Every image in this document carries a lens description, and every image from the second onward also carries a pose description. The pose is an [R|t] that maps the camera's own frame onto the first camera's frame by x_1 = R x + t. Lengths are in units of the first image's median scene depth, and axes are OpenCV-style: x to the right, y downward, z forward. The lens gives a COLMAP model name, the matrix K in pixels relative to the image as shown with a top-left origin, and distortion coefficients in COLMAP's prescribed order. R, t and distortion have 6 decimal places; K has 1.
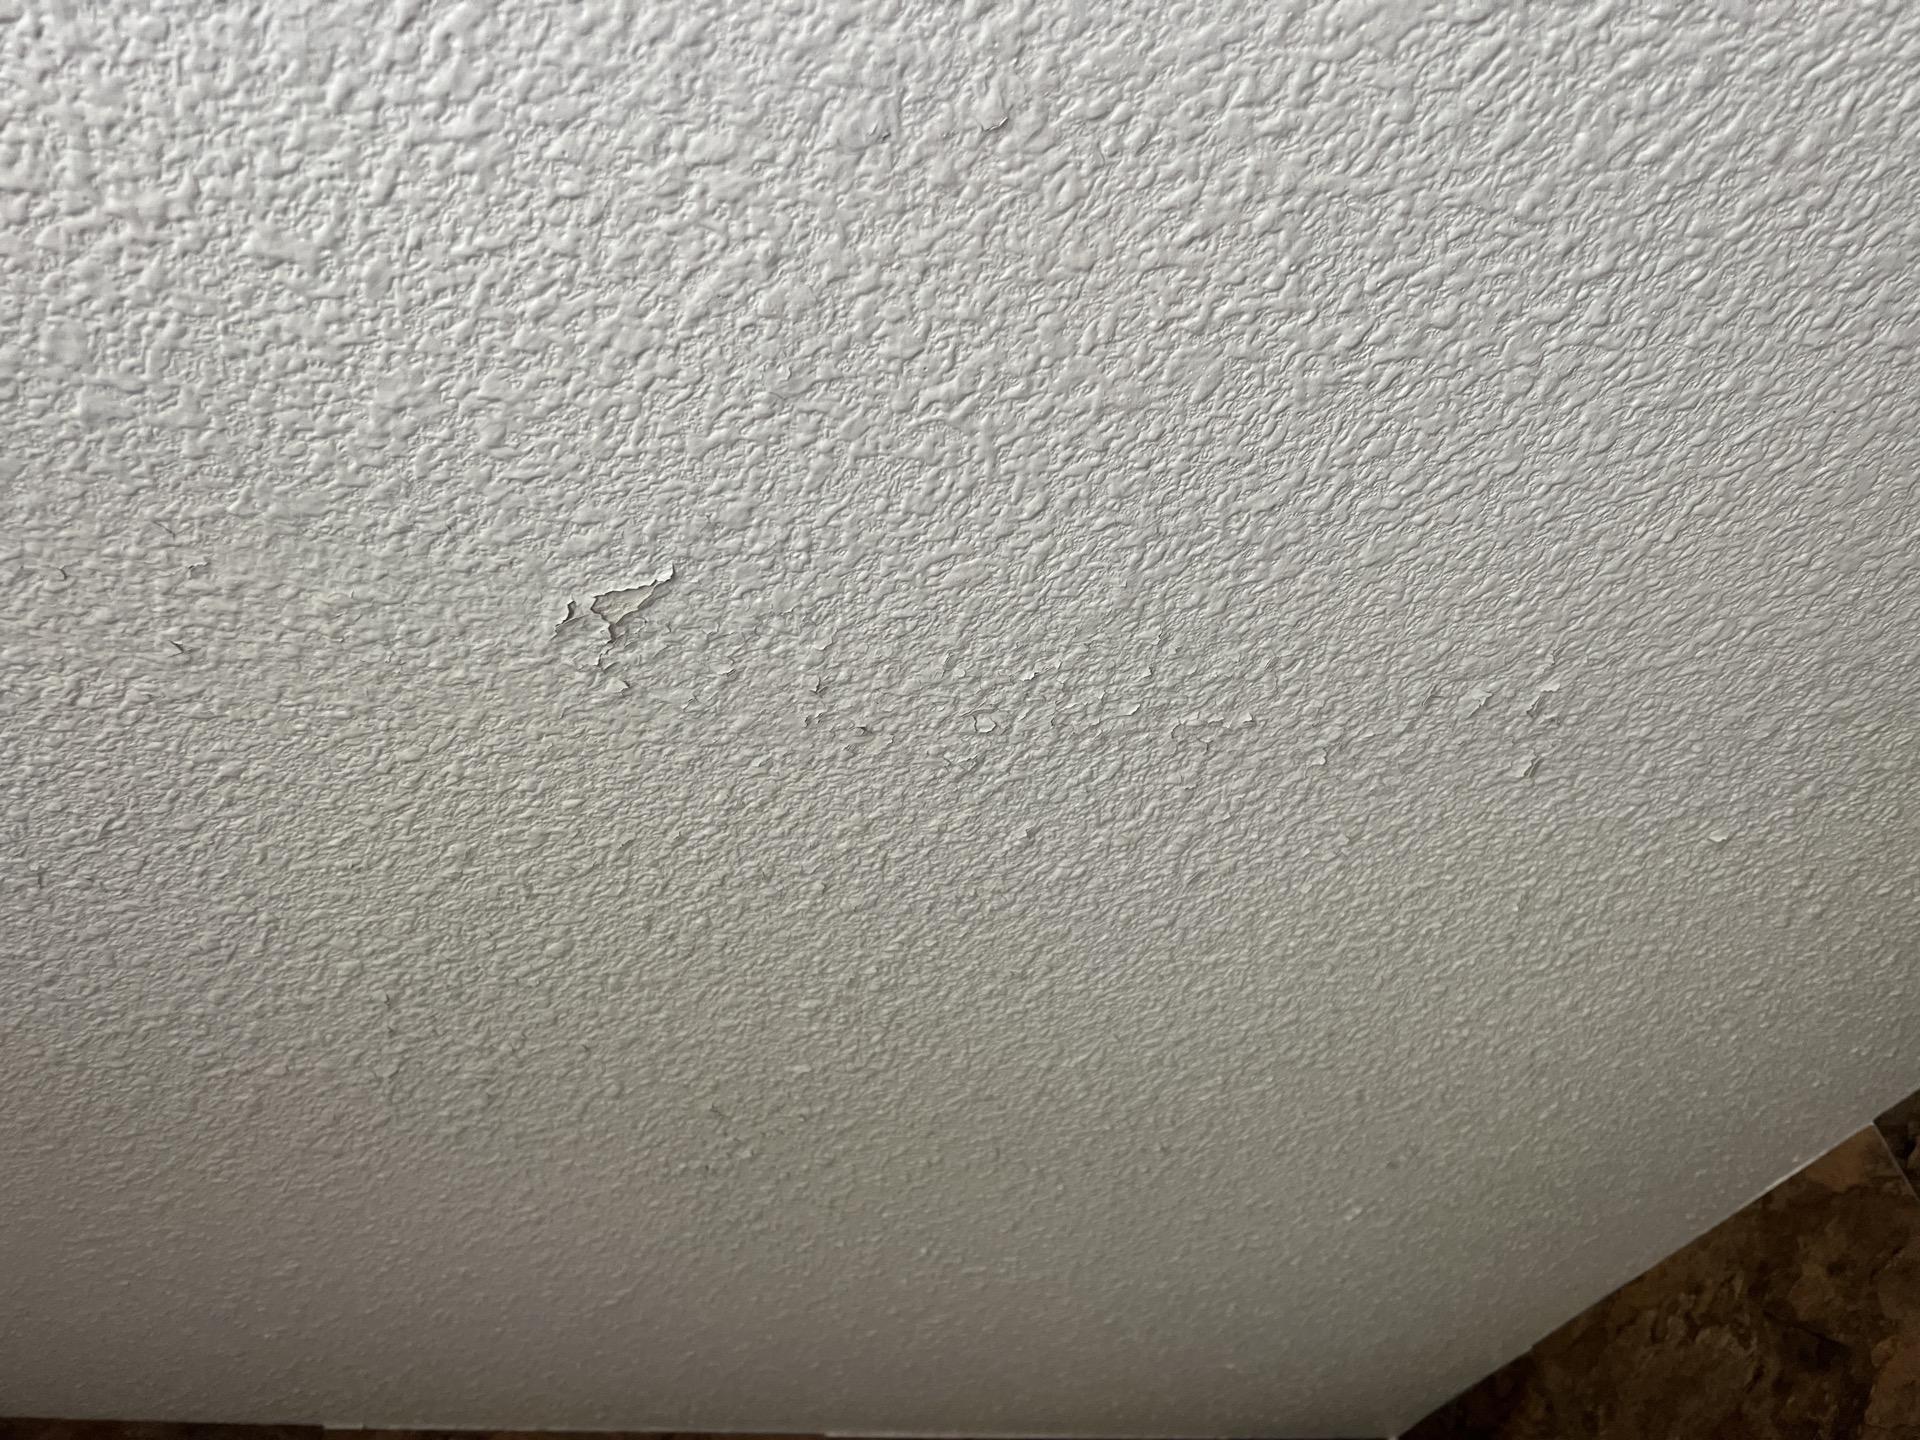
lens RADIAL K [[1440.1, 0, 956.0], [0, 1440.1, 720.3], [0, 0, 1]] dist [0.026972, -0.033259]
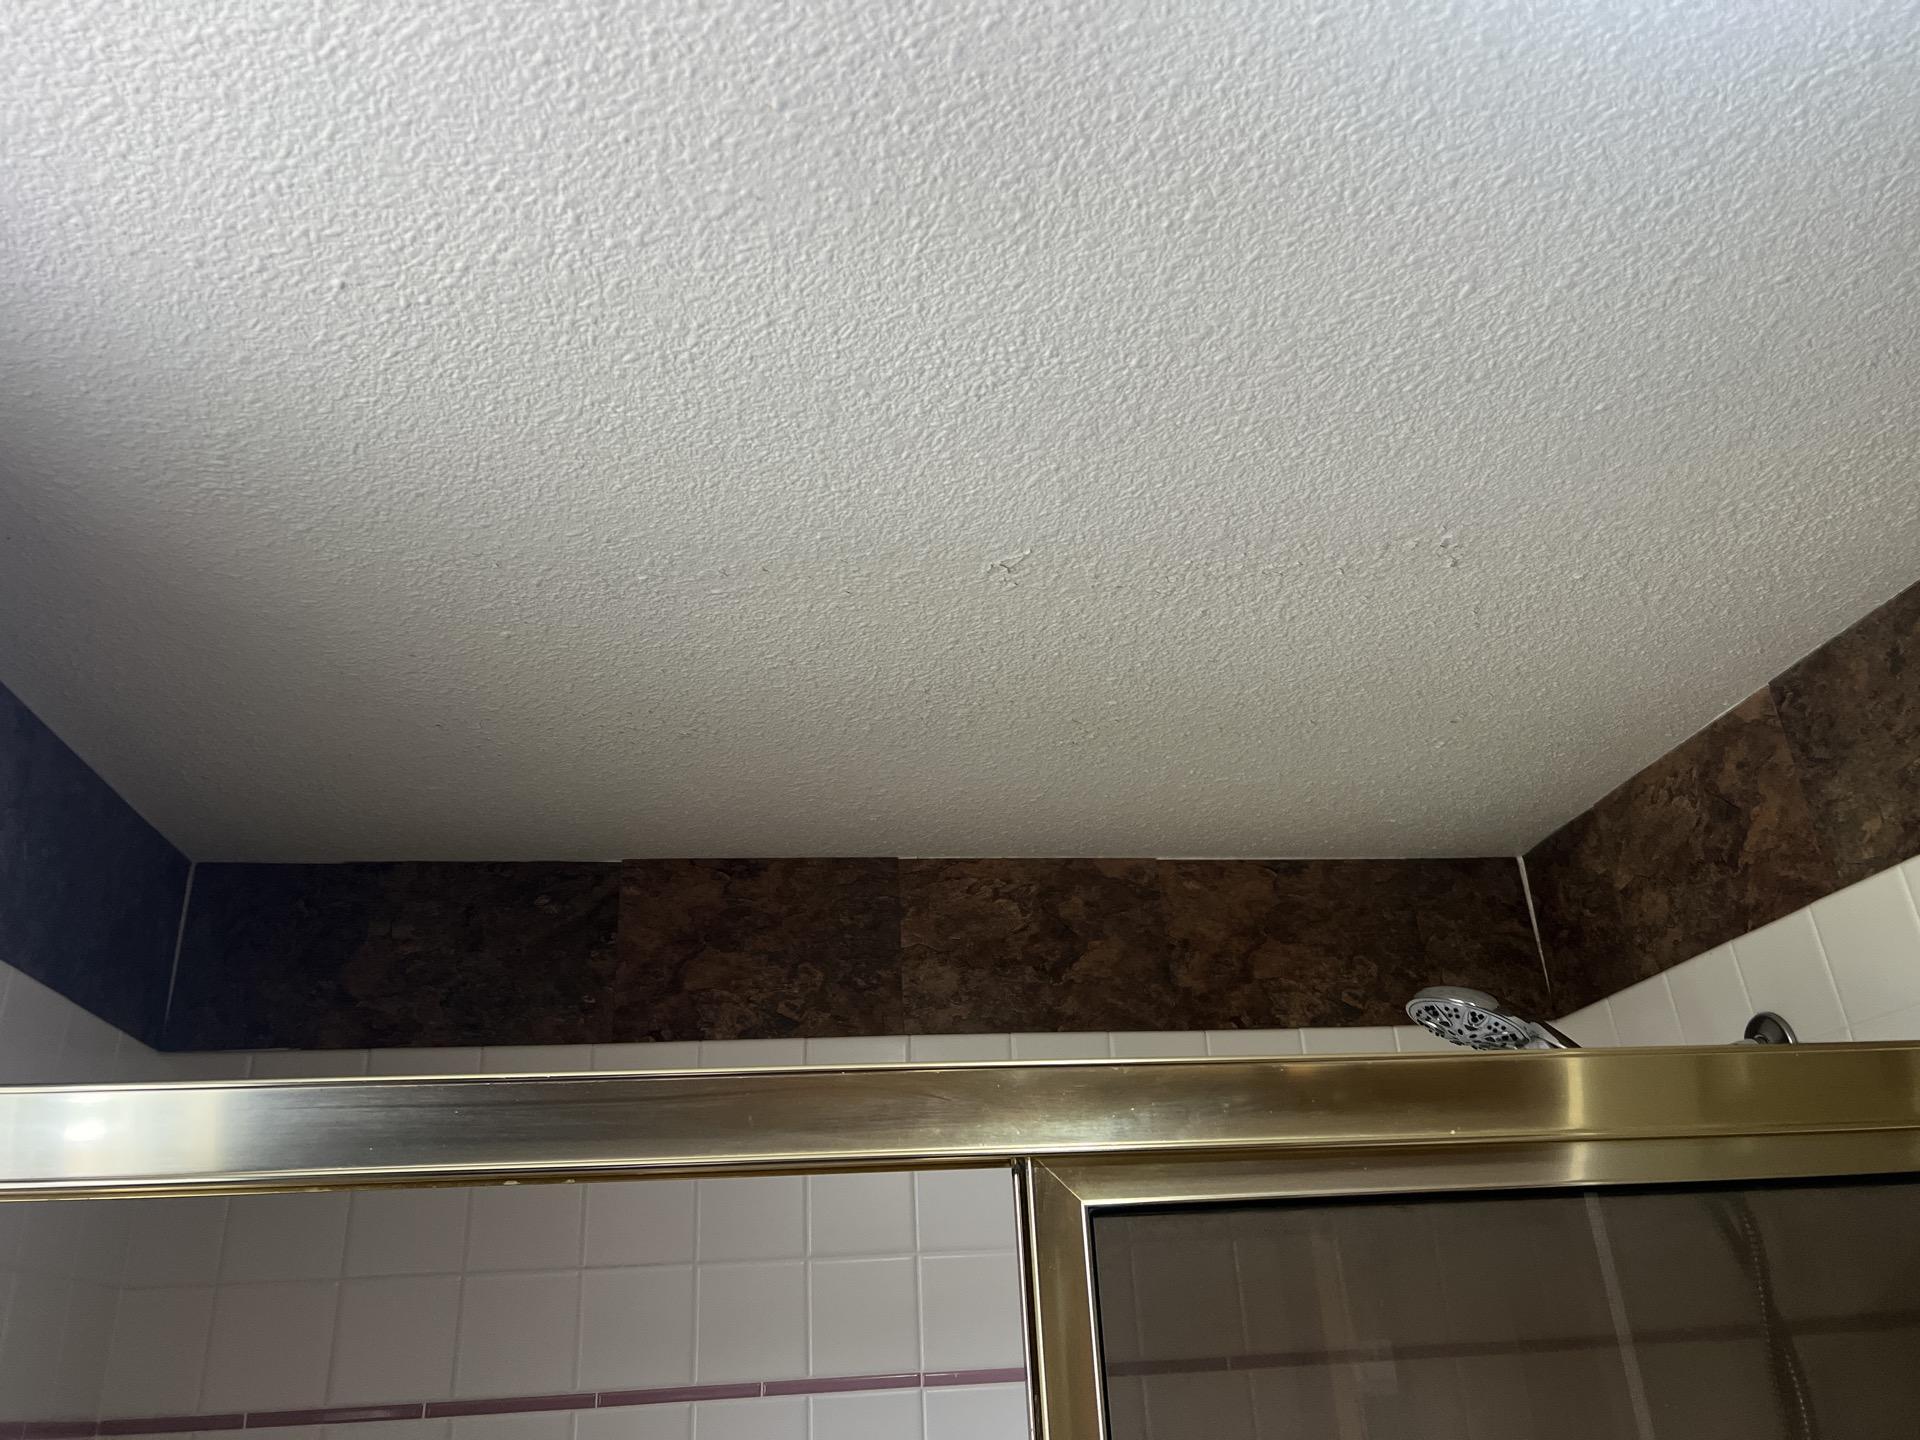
lens RADIAL K [[1440.1, 0, 963.2], [0, 1440.1, 726.1], [0, 0, 1]] dist [0.026972, -0.033259]
pose [[0.966734, -0.032800, -0.253673, 0.253178], [0.122854, 0.929404, 0.348016, -0.573665], [0.224349, -0.367603, 0.902516, -1.121657]]
